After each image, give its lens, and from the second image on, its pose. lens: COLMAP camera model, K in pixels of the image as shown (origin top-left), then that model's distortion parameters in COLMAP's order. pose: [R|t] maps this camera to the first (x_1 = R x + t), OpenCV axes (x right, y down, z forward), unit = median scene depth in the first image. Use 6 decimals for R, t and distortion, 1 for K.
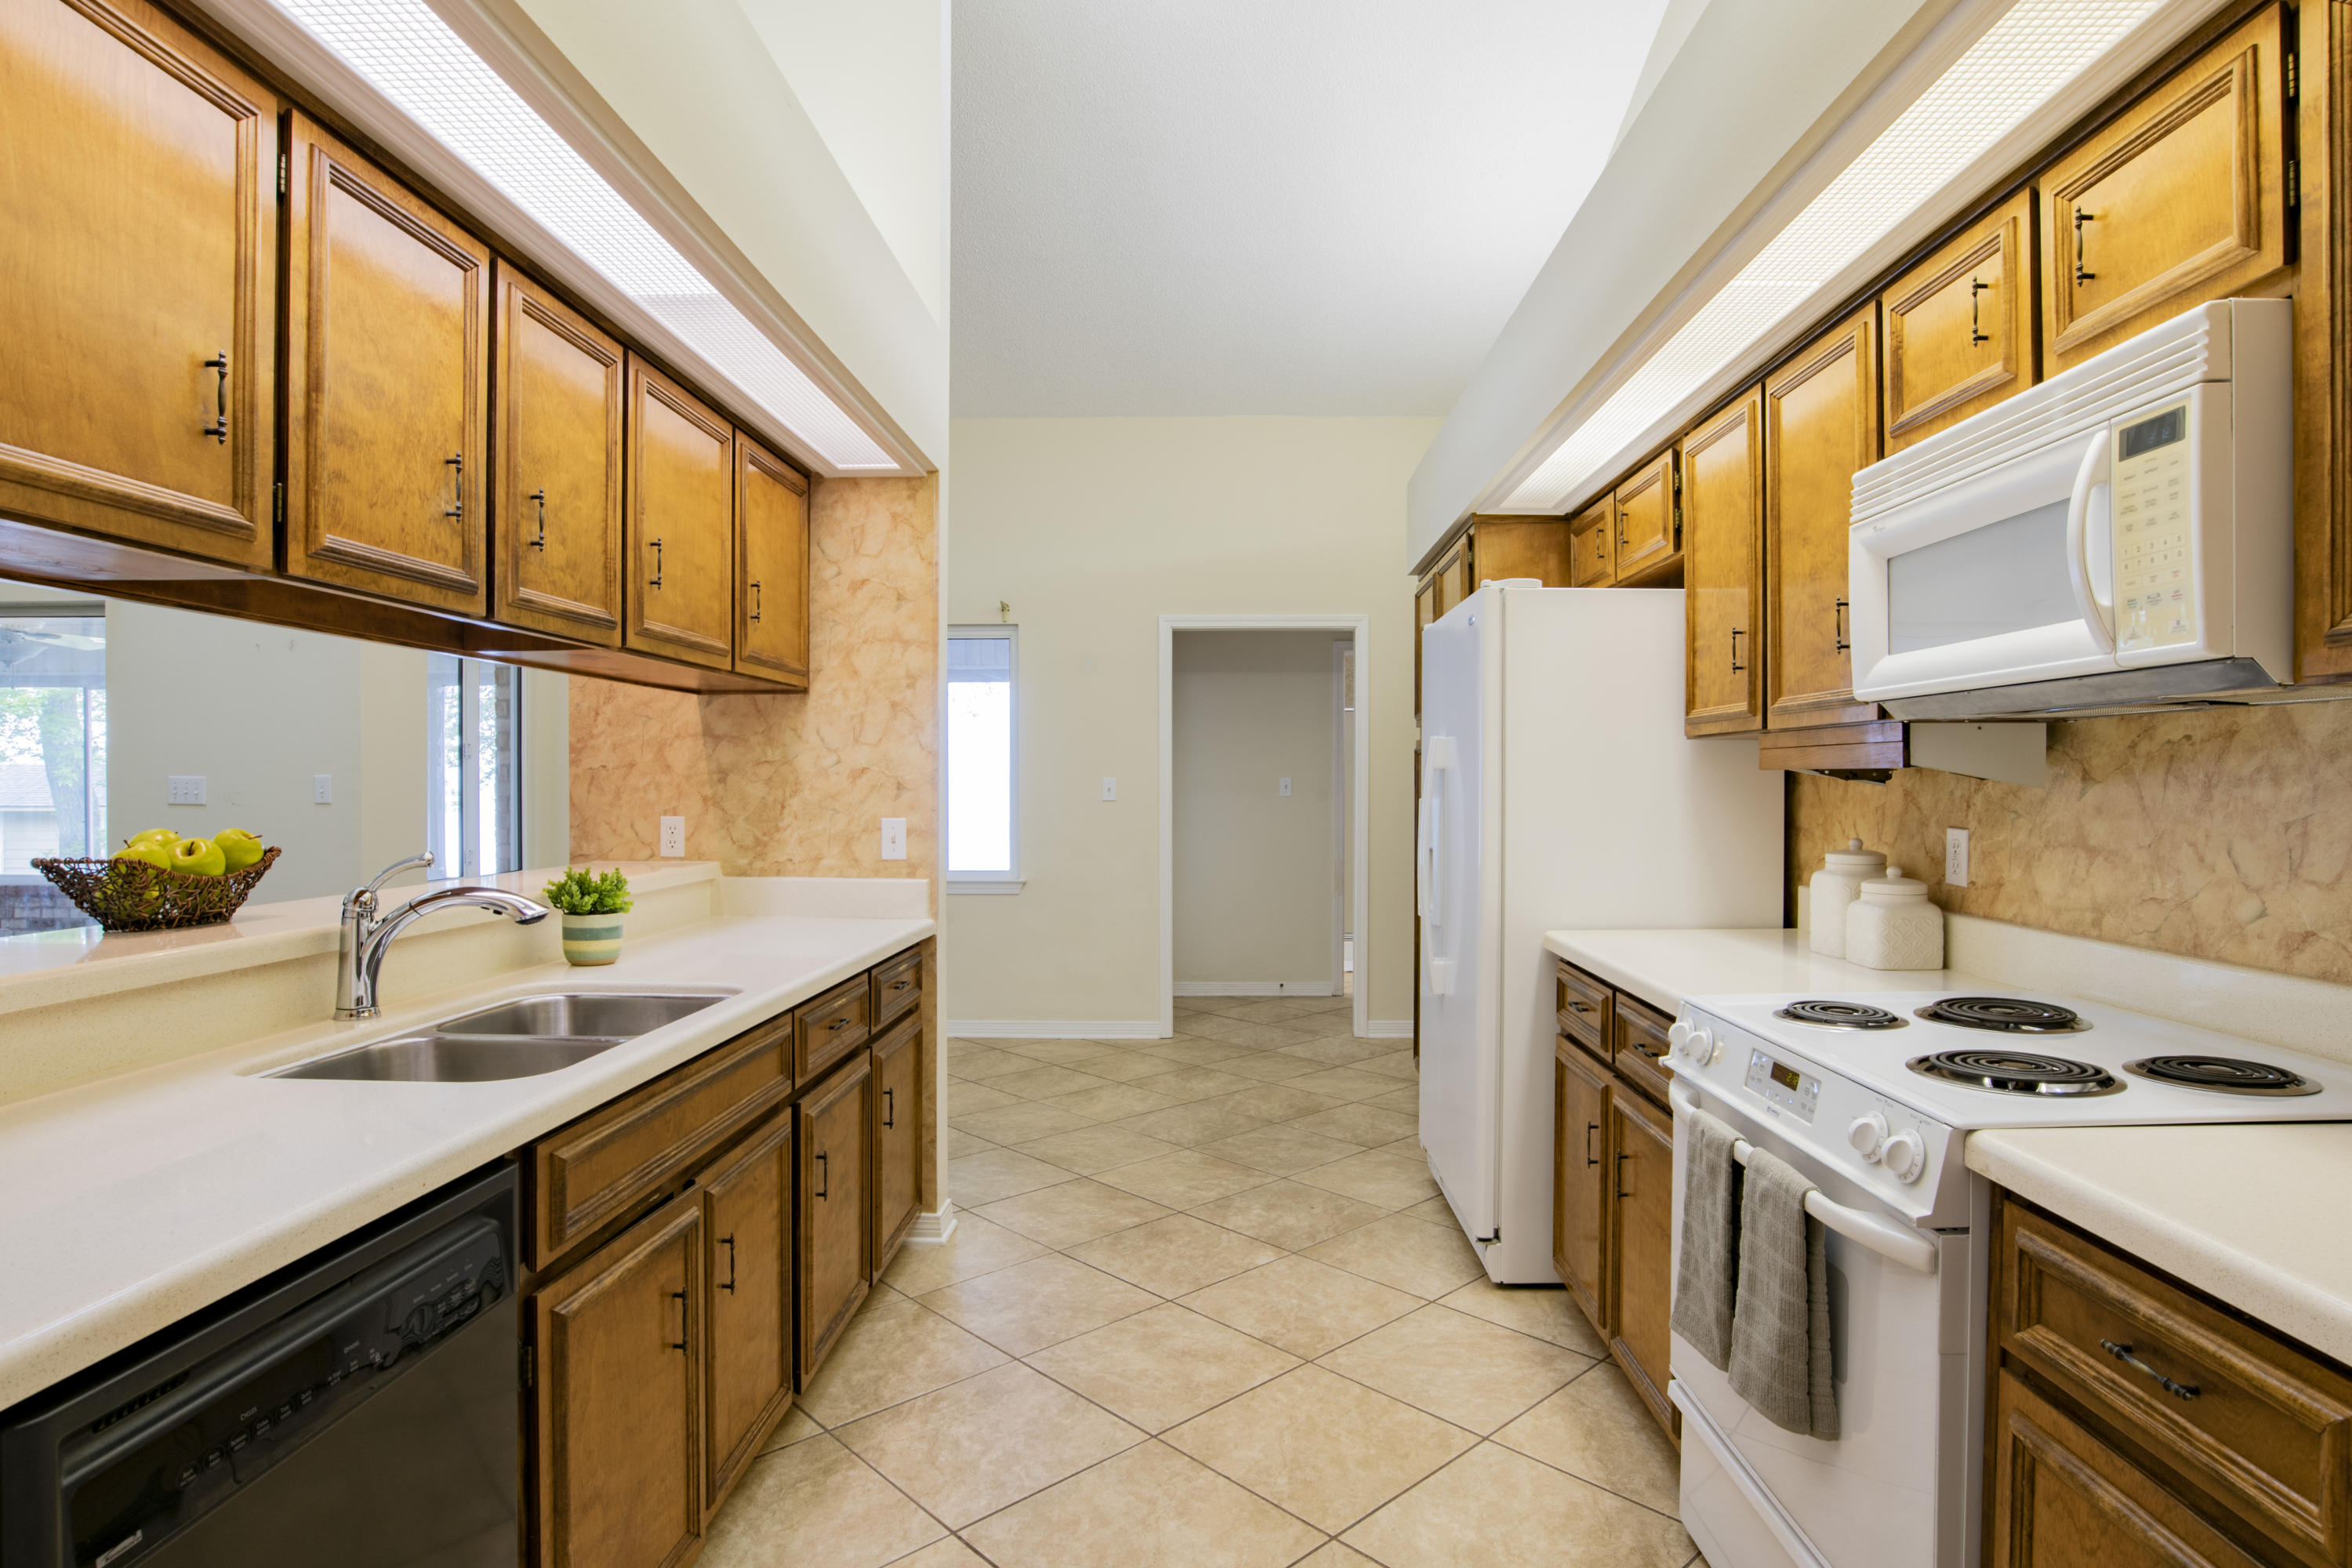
lens RADIAL K [[1235.7, 0, 1184.3], [0, 1235.7, 787.1], [0, 0, 1]] dist [-0.047692, 0.010712]
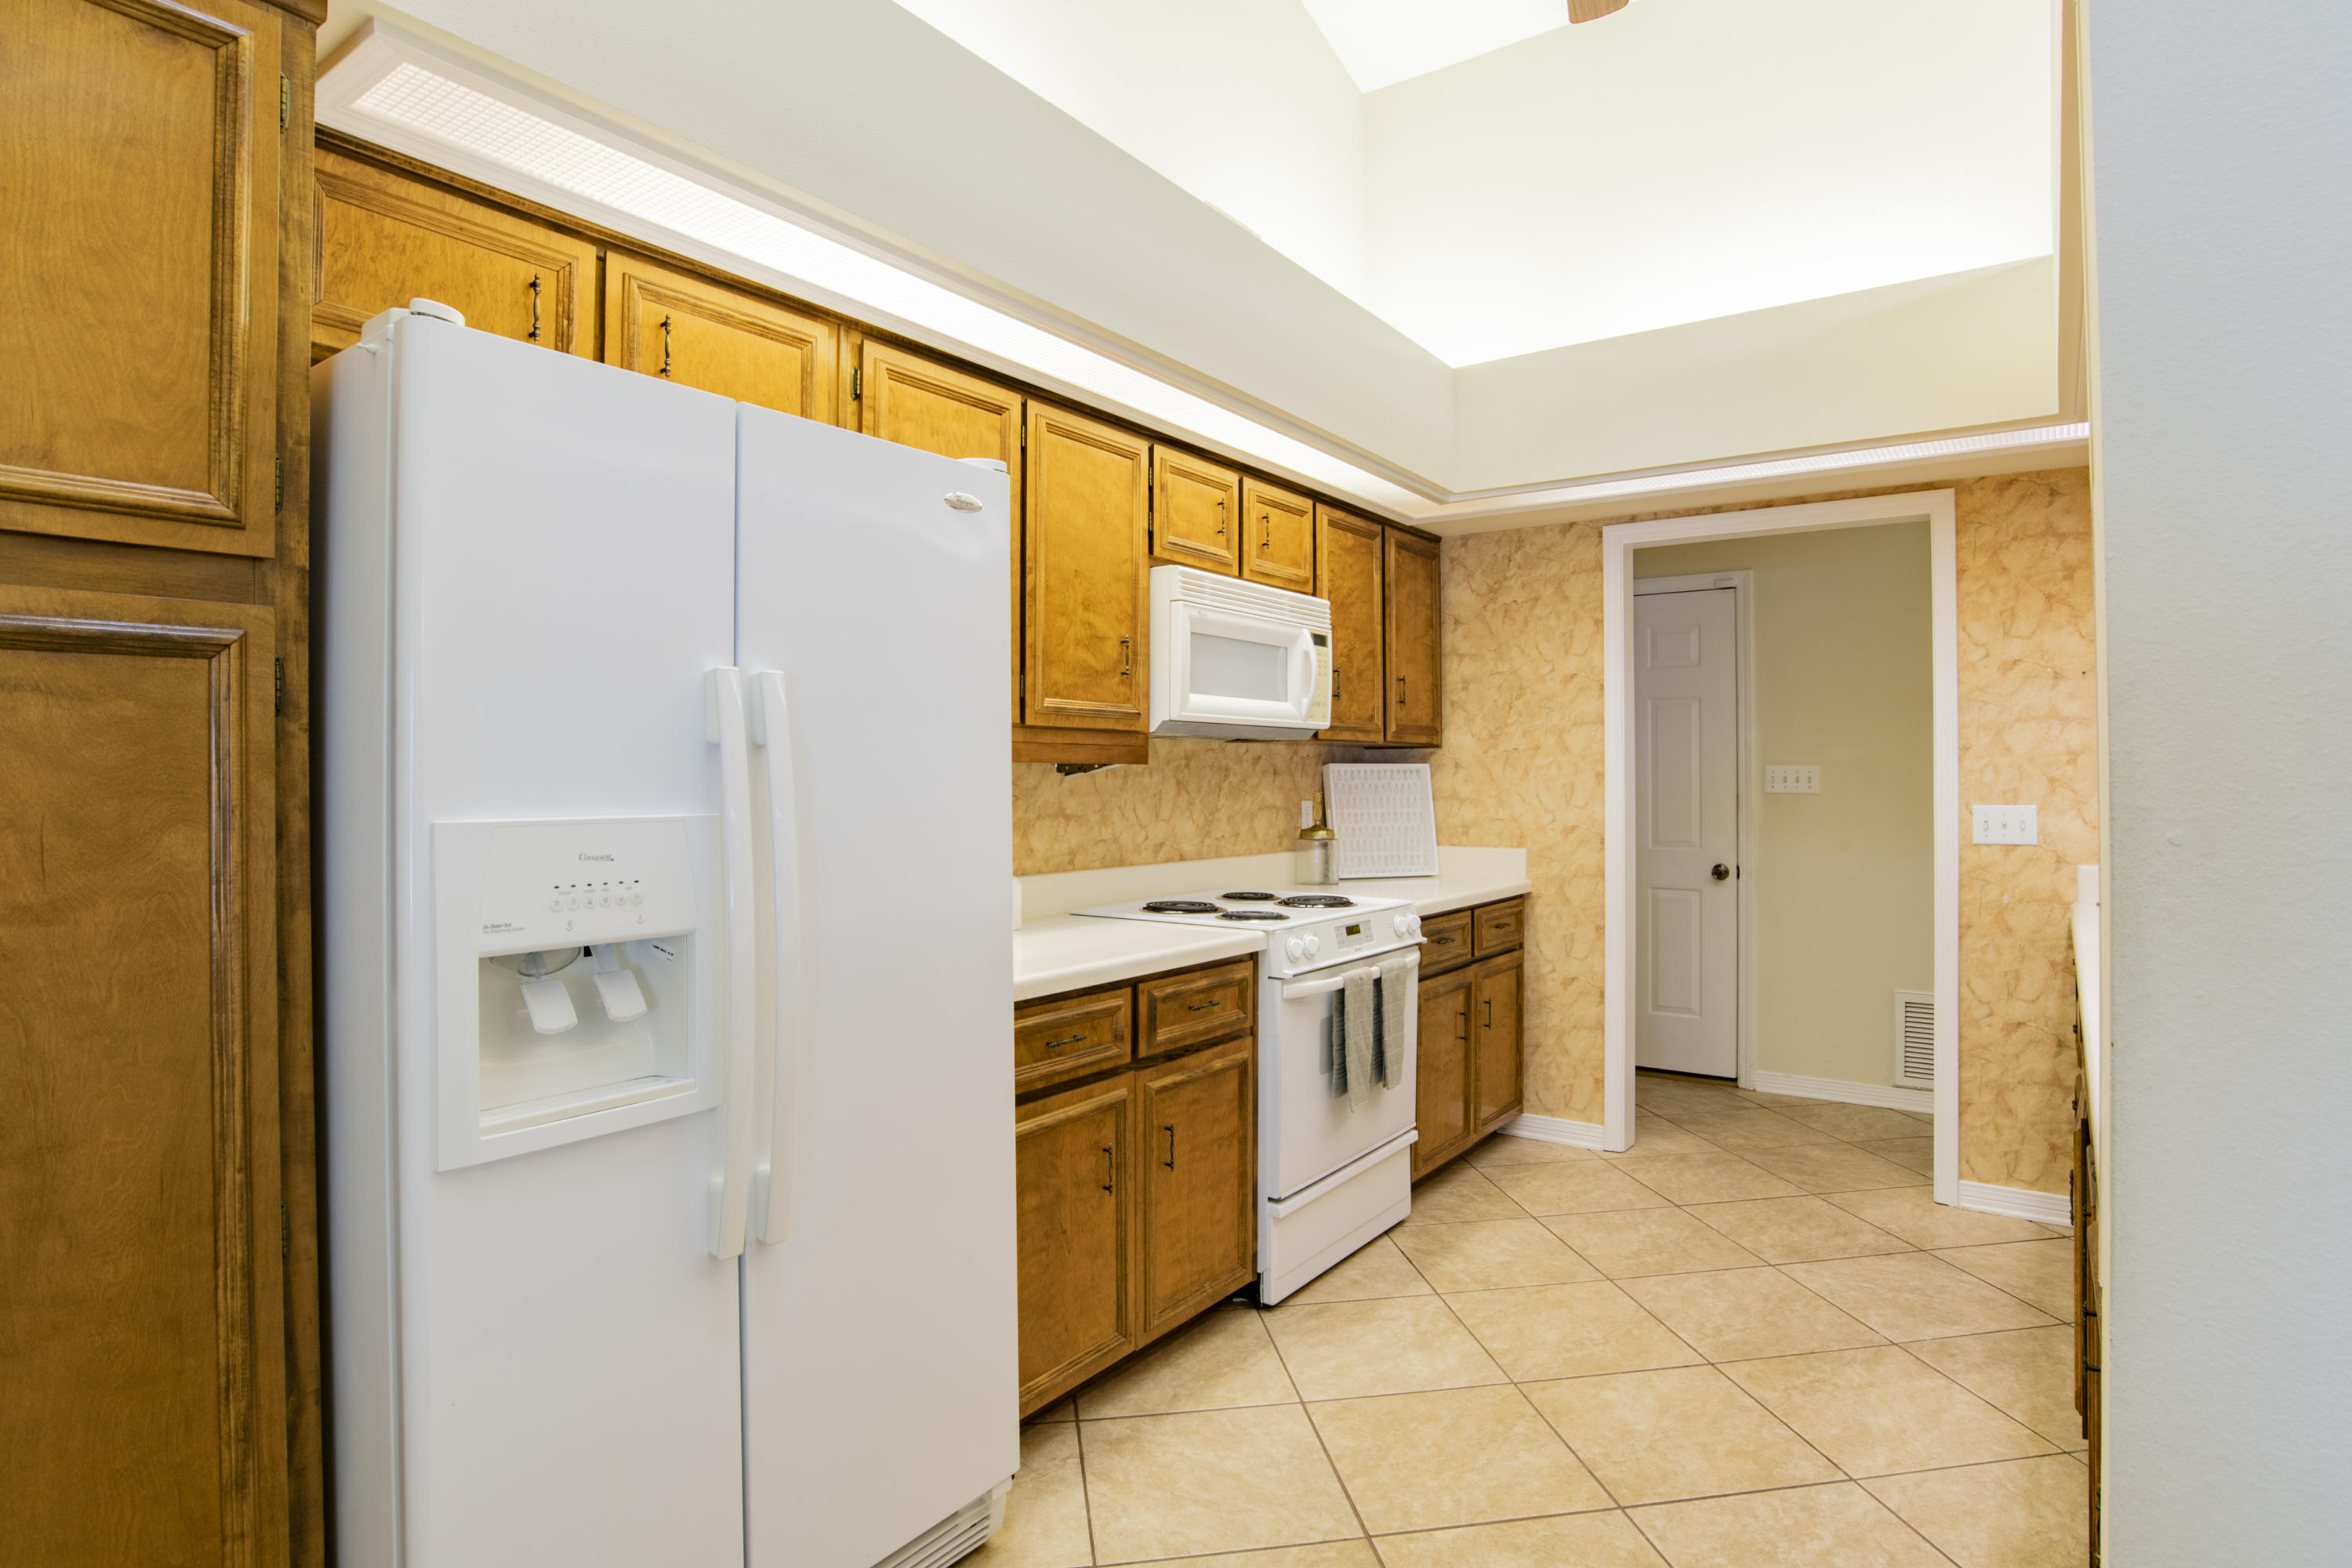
lens RADIAL K [[1235.7, 0, 1206.4], [0, 1235.7, 768.9], [0, 0, 1]] dist [-0.047692, 0.010712]
pose [[-0.834763, 0.003687, 0.550598, -0.269199], [0.002261, 0.999992, -0.003269, -0.005272], [-0.550606, -0.001484, -0.834764, 1.967125]]
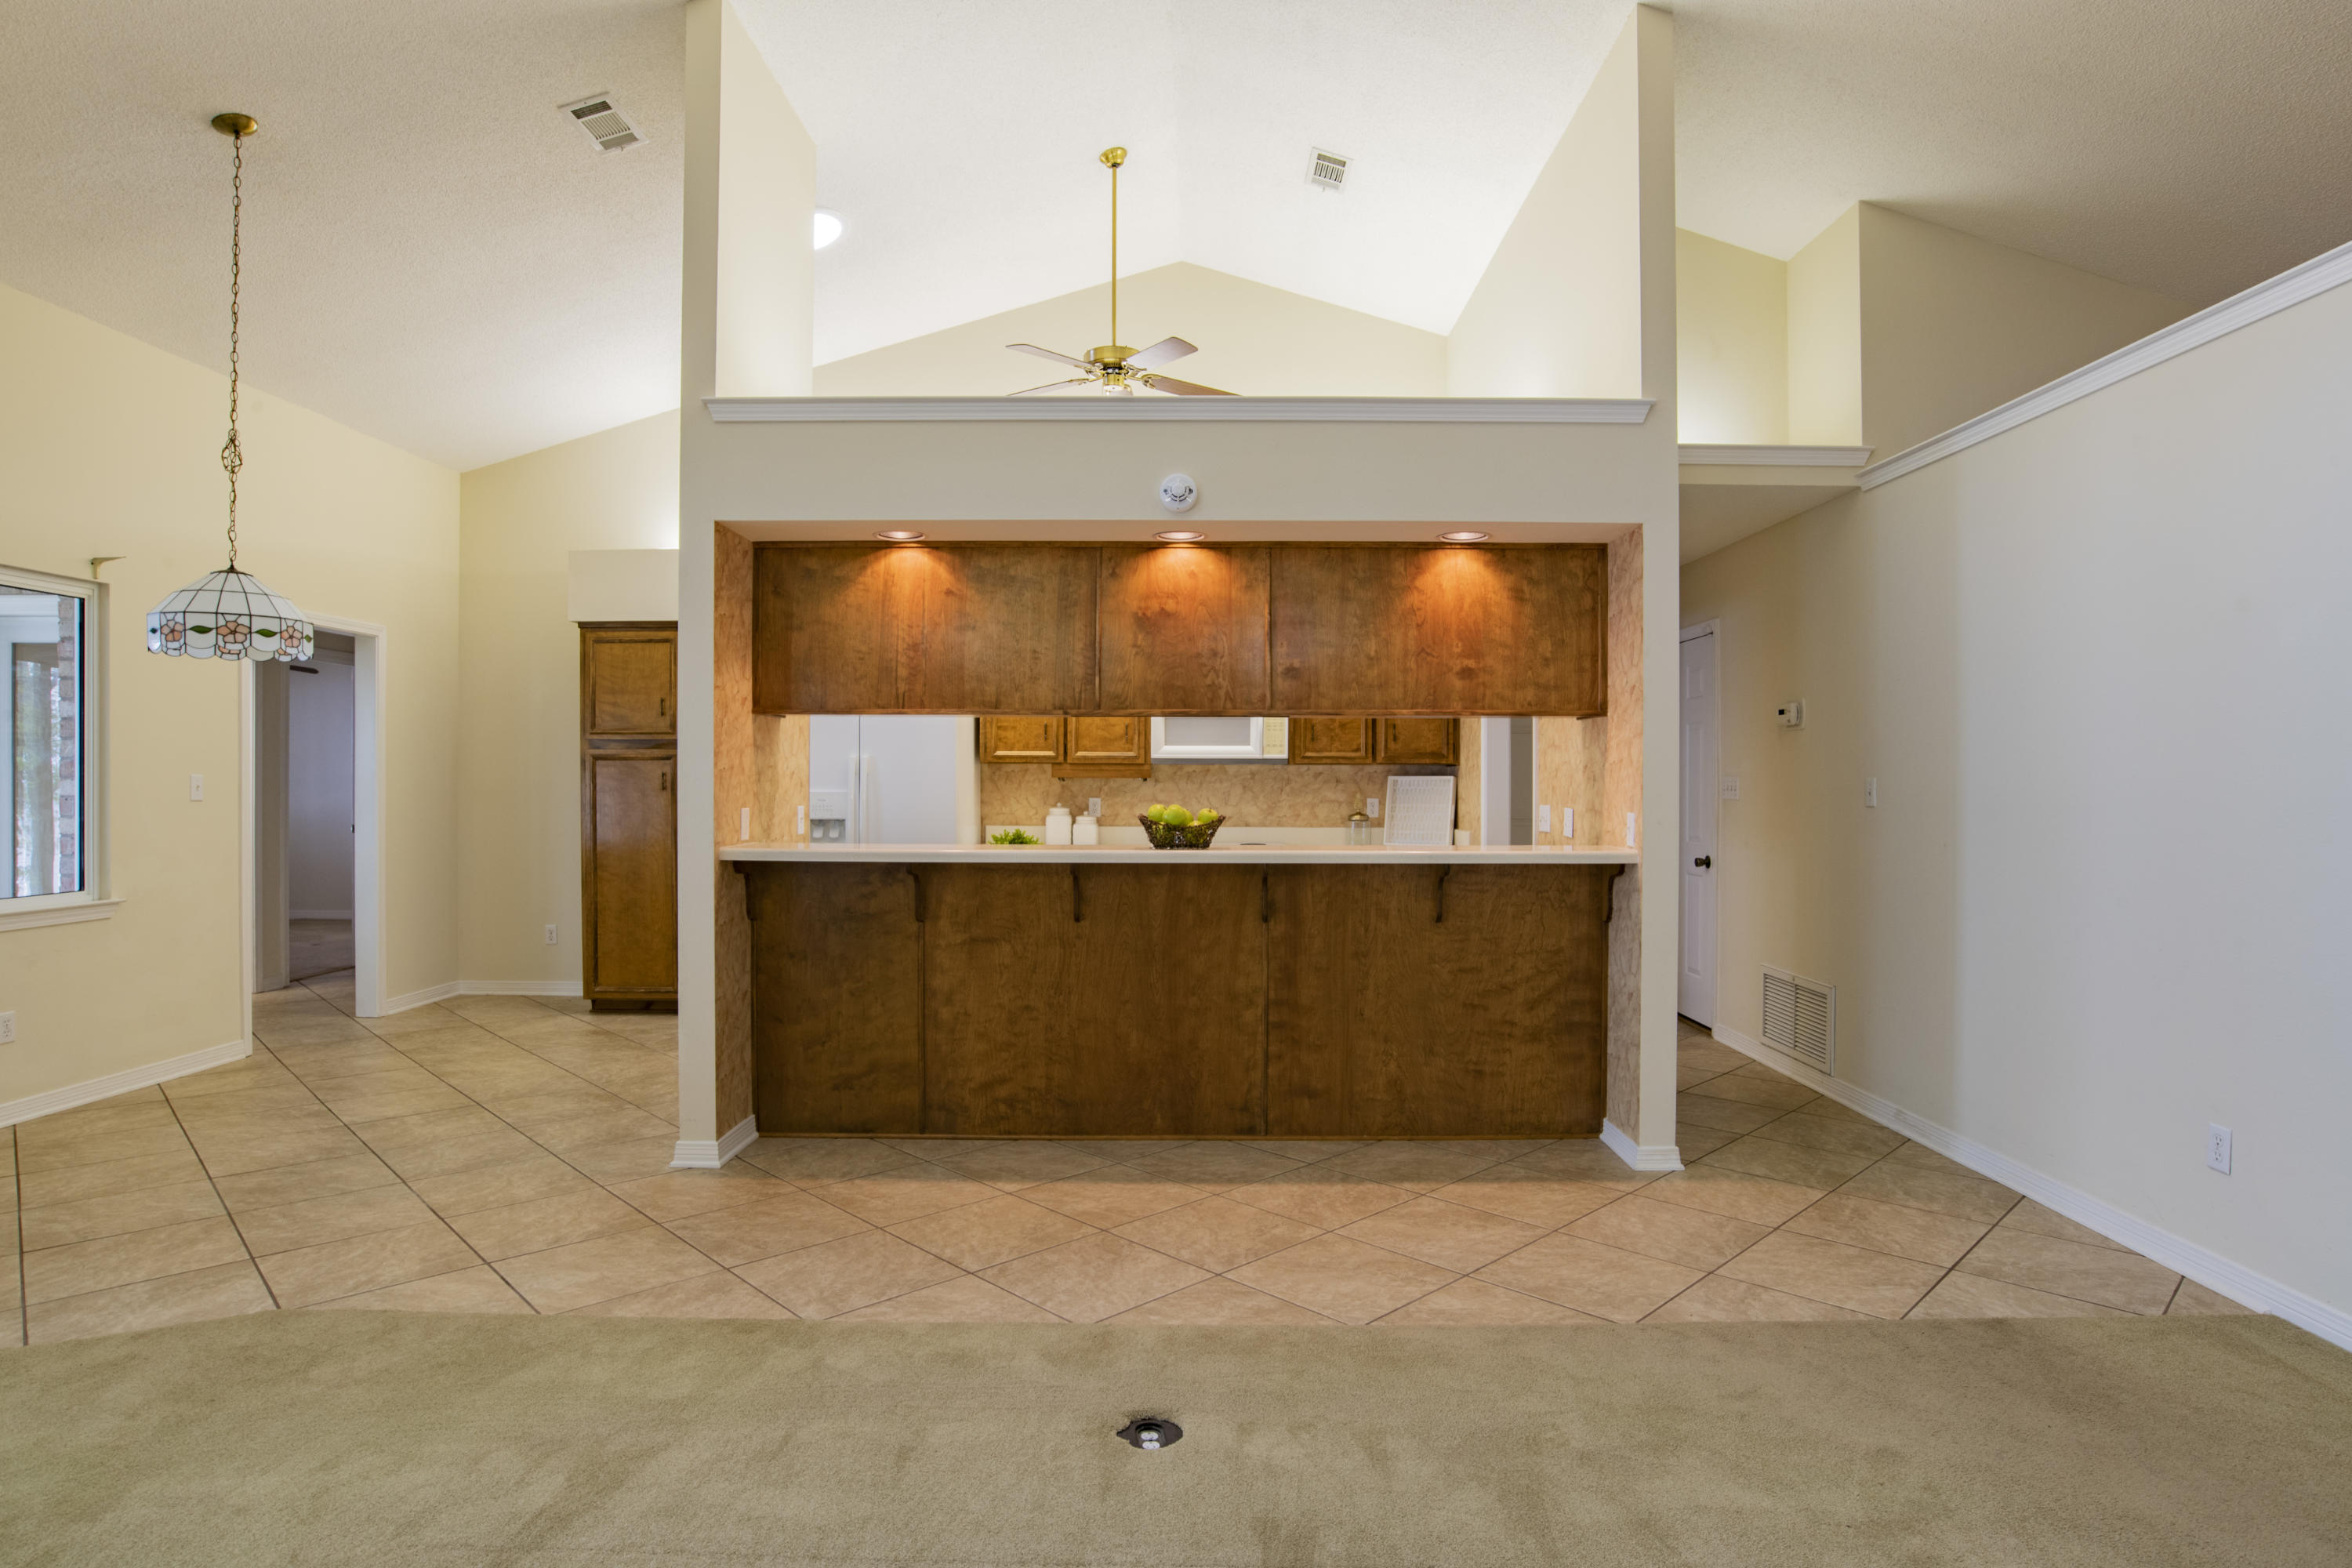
lens RADIAL K [[1235.7, 0, 1181.0], [0, 1235.7, 789.2], [0, 0, 1]] dist [-0.047692, 0.010712]
pose [[-0.019321, -0.003861, 0.999806, -2.515033], [0.000628, 0.999992, 0.003873, 0.001314], [-0.999813, 0.000703, -0.019318, 0.872550]]
